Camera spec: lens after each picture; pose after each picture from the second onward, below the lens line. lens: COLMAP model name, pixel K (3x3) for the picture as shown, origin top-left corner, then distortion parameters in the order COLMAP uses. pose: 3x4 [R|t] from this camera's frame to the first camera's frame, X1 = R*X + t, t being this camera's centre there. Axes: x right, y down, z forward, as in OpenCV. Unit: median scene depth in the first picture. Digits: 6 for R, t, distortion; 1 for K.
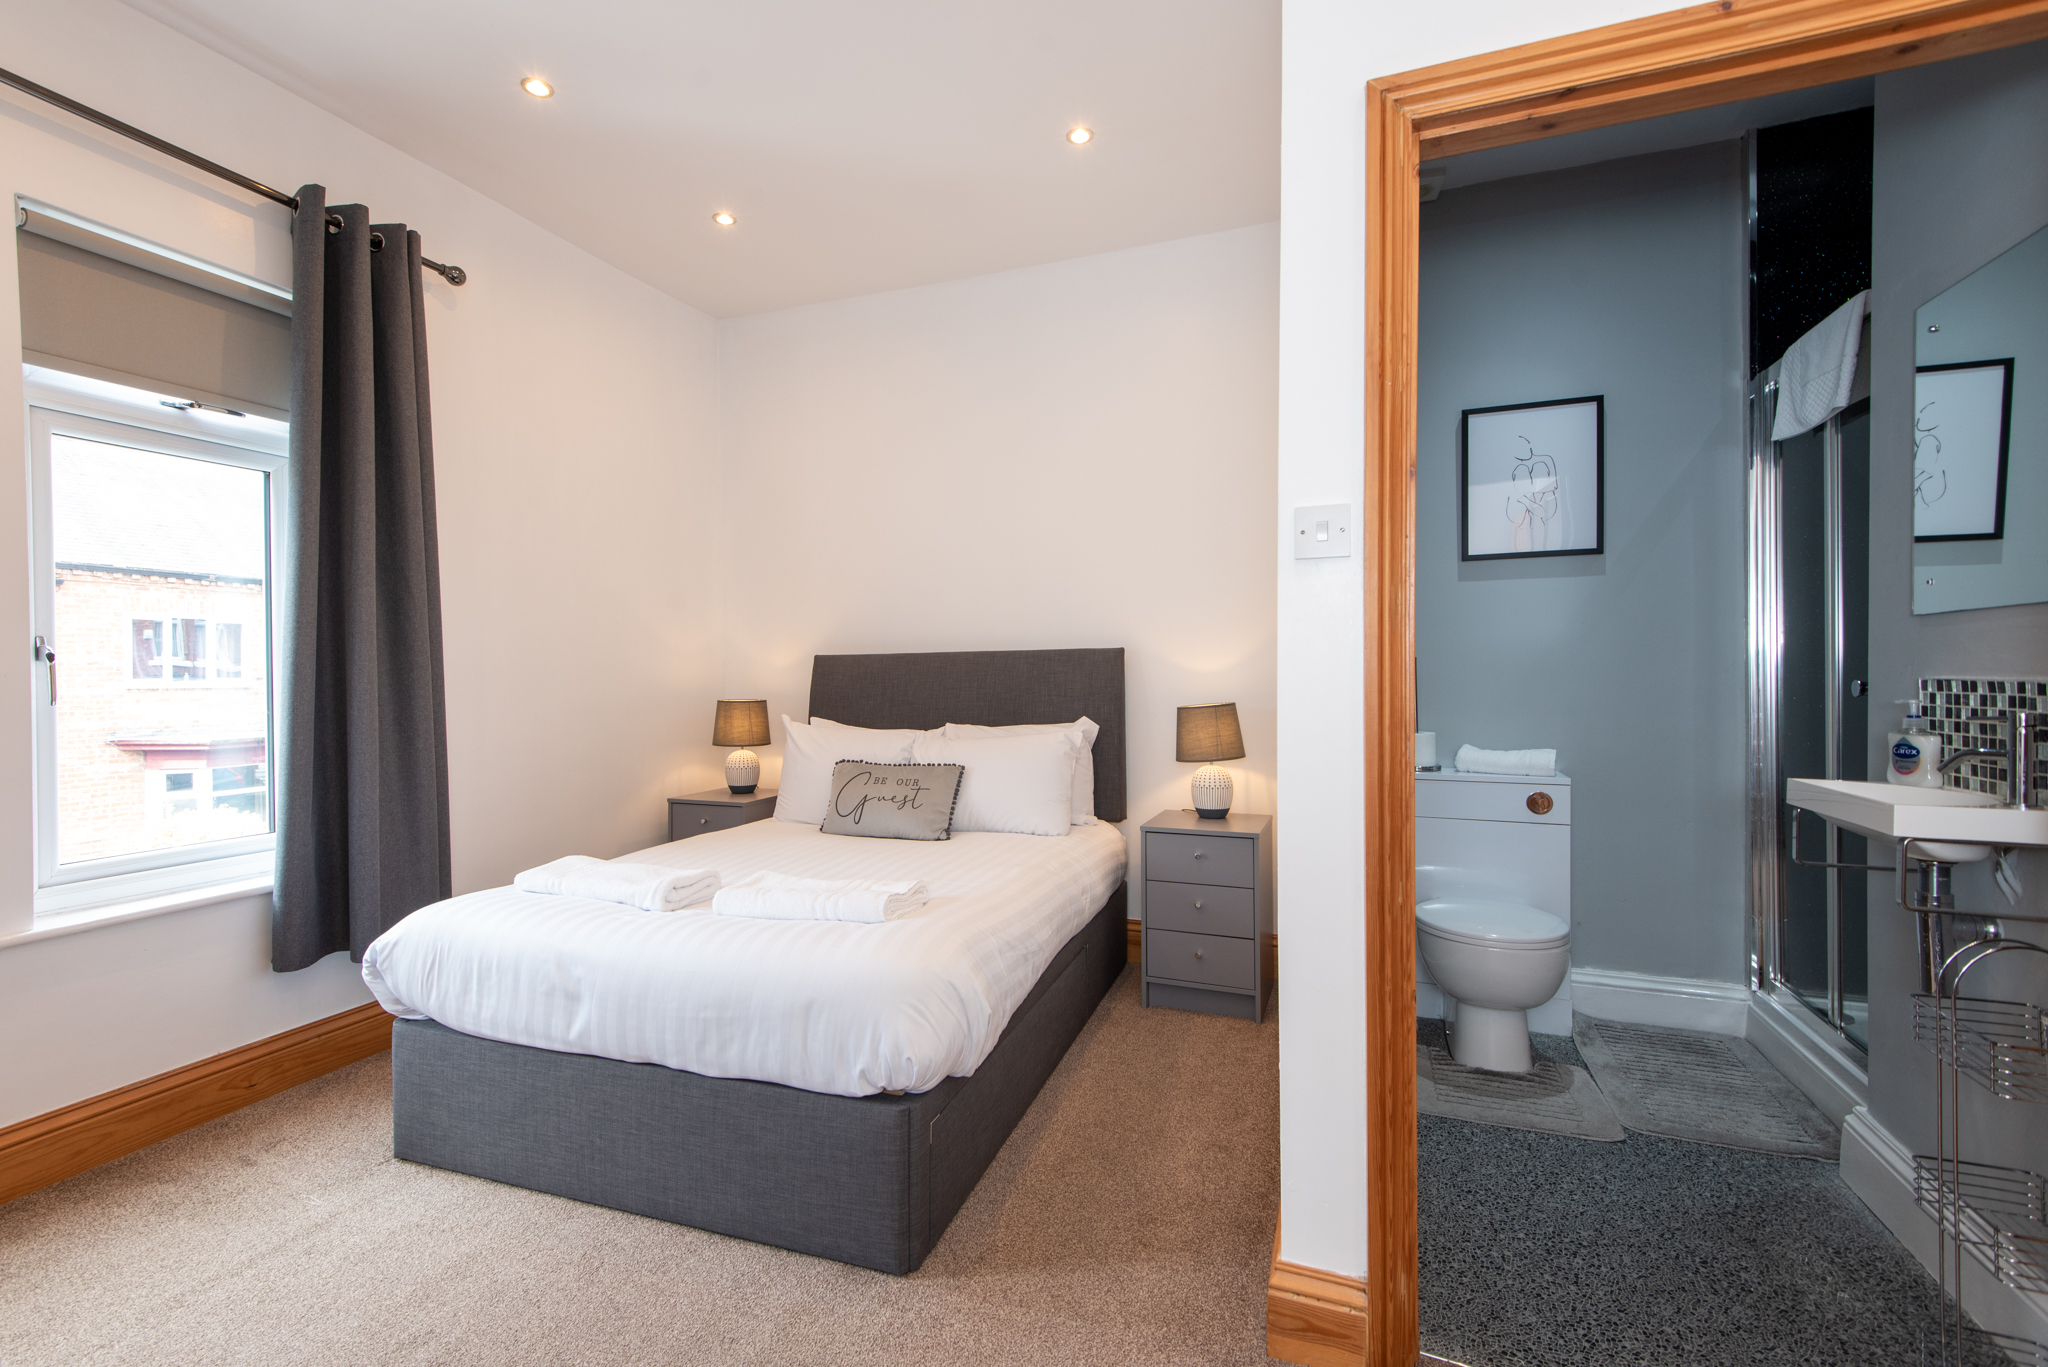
lens RADIAL K [[920.0, 0, 1017.3], [0, 920.0, 670.2], [0, 0, 1]] dist [0.029403, -0.012970]
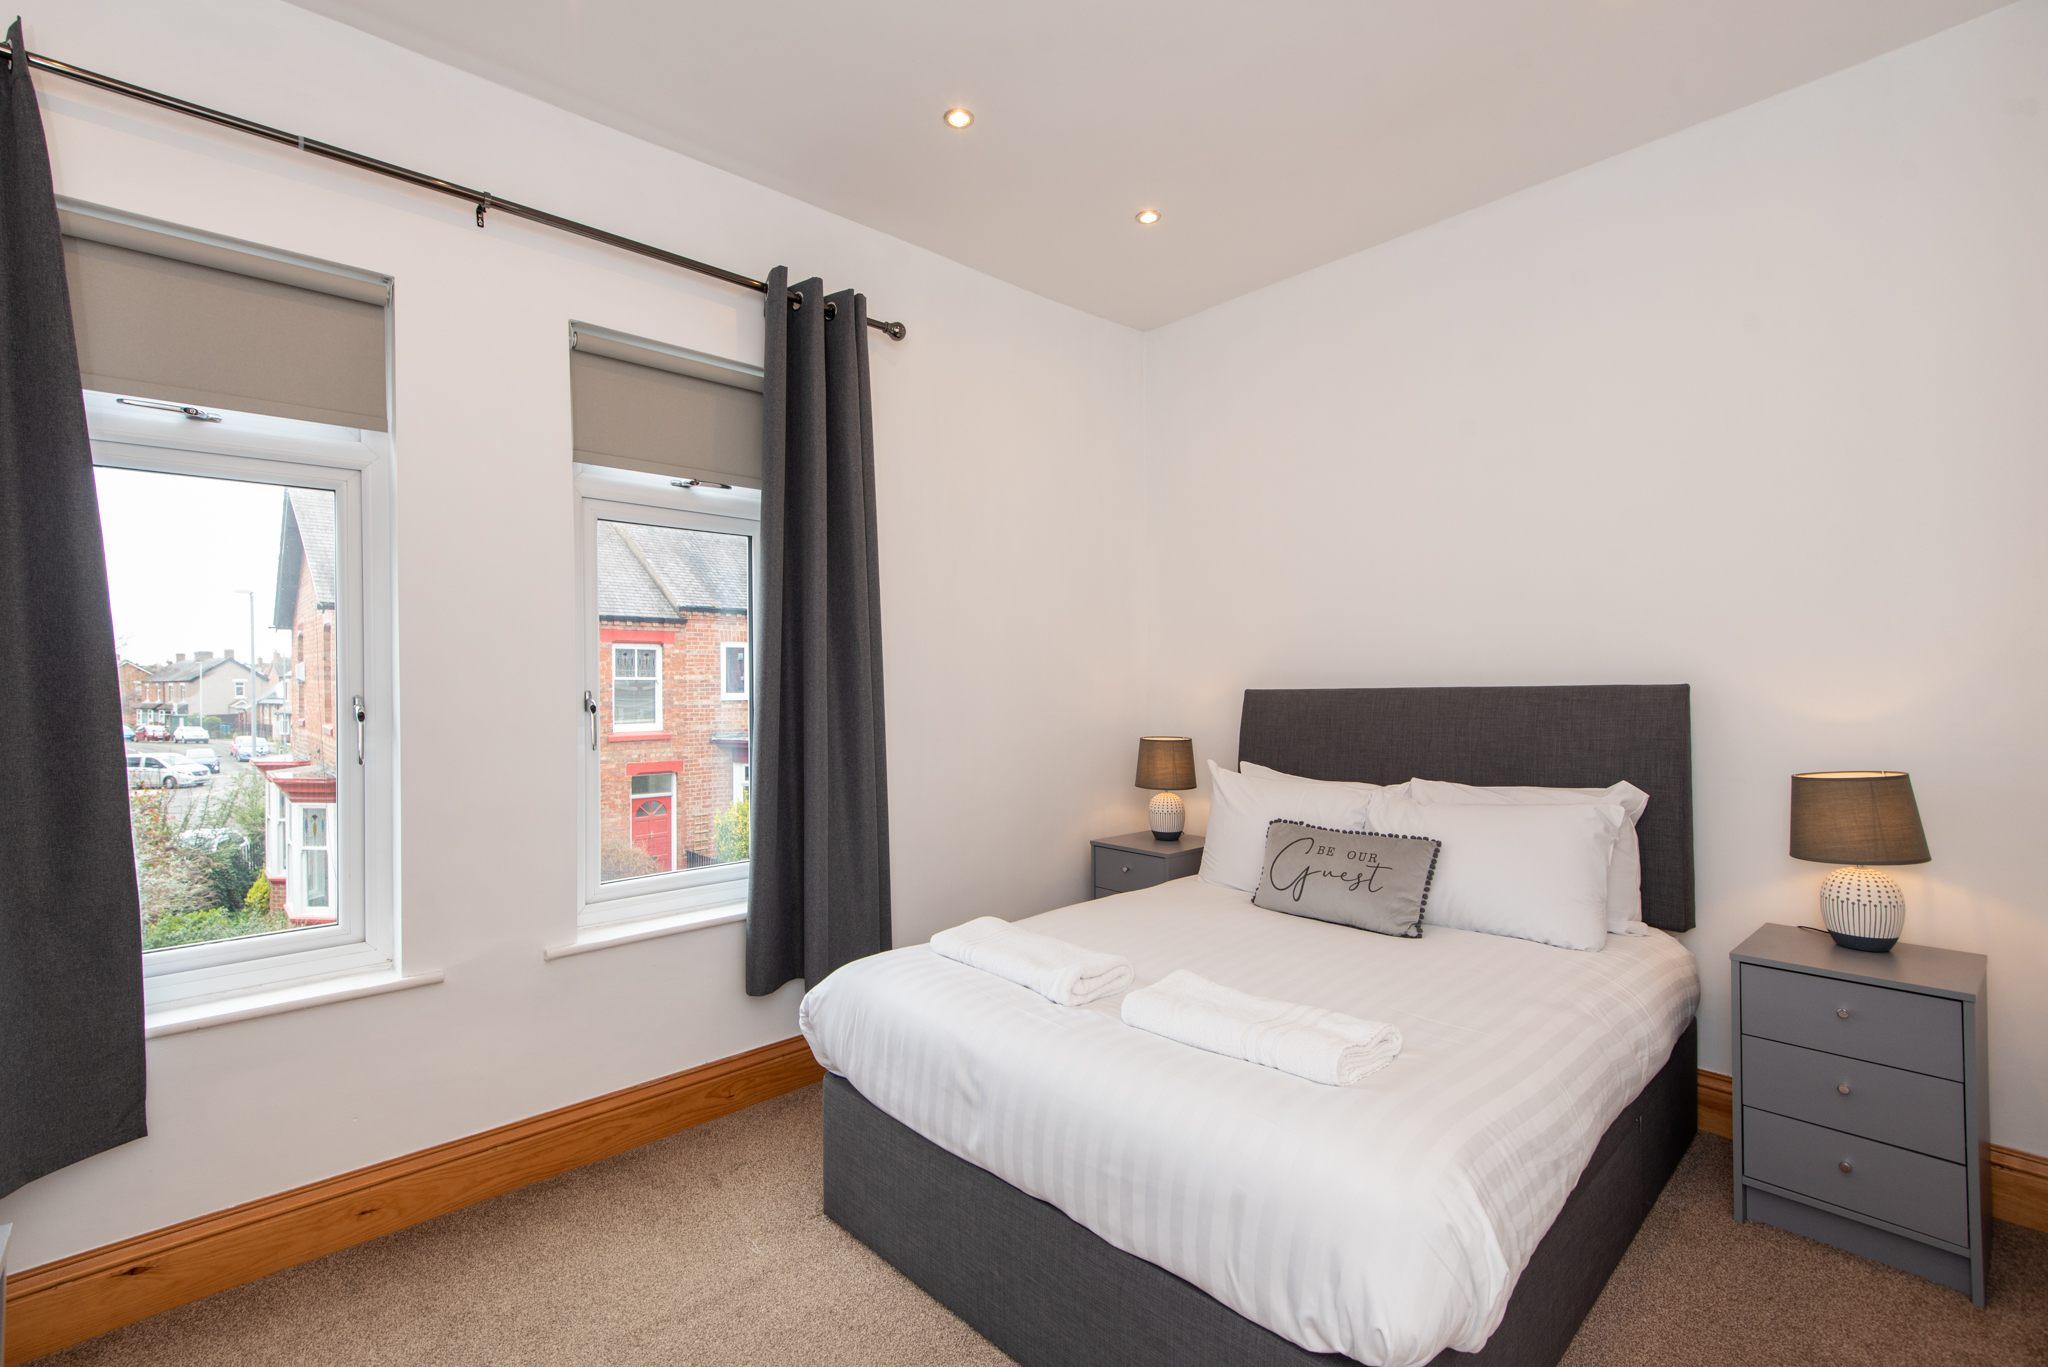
lens RADIAL K [[920.0, 0, 998.7], [0, 920.0, 684.4], [0, 0, 1]] dist [0.029403, -0.012970]
pose [[0.885970, -0.000629, -0.463743, -0.027455], [0.002542, 0.999991, 0.003501, -0.035477], [0.463737, -0.004281, 0.885963, 0.148395]]
